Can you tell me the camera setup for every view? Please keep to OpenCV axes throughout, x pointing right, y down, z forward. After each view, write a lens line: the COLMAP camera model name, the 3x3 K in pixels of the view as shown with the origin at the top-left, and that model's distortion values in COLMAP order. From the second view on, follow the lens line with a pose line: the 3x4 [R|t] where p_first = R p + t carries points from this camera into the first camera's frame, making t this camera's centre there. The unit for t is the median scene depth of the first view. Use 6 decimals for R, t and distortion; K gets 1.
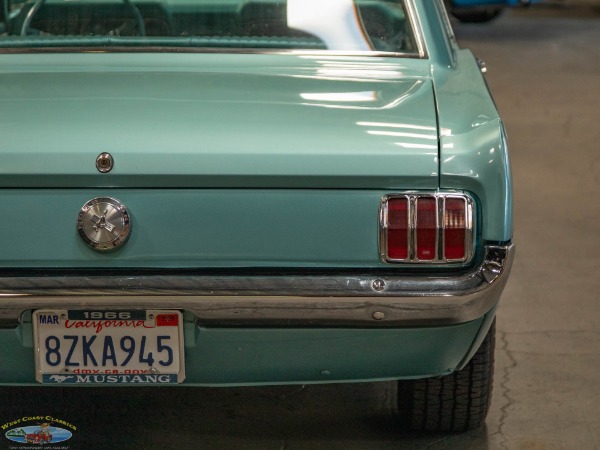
lens RADIAL K [[2082.4, 0, 316.1], [0, 2082.4, 224.7], [0, 0, 1]] dist [0.079020, -0.057134]
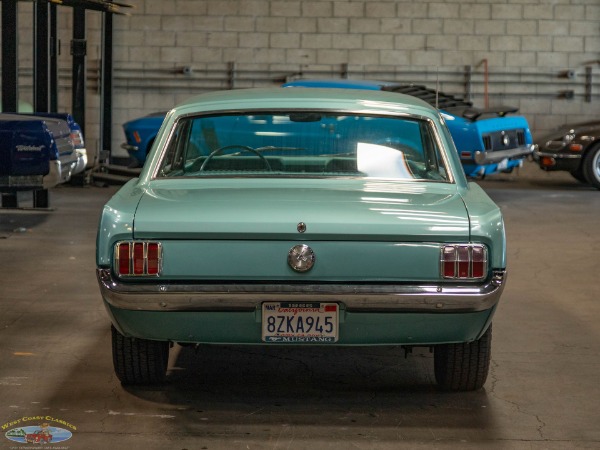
lens RADIAL K [[2082.4, 0, 316.1], [0, 2082.4, 224.7], [0, 0, 1]] dist [0.079020, -0.057134]
pose [[0.999278, 0.012410, 0.035916, -0.155977], [-0.009035, 0.995659, -0.092635, 0.148406], [-0.036910, 0.092243, 0.995052, -0.955137]]
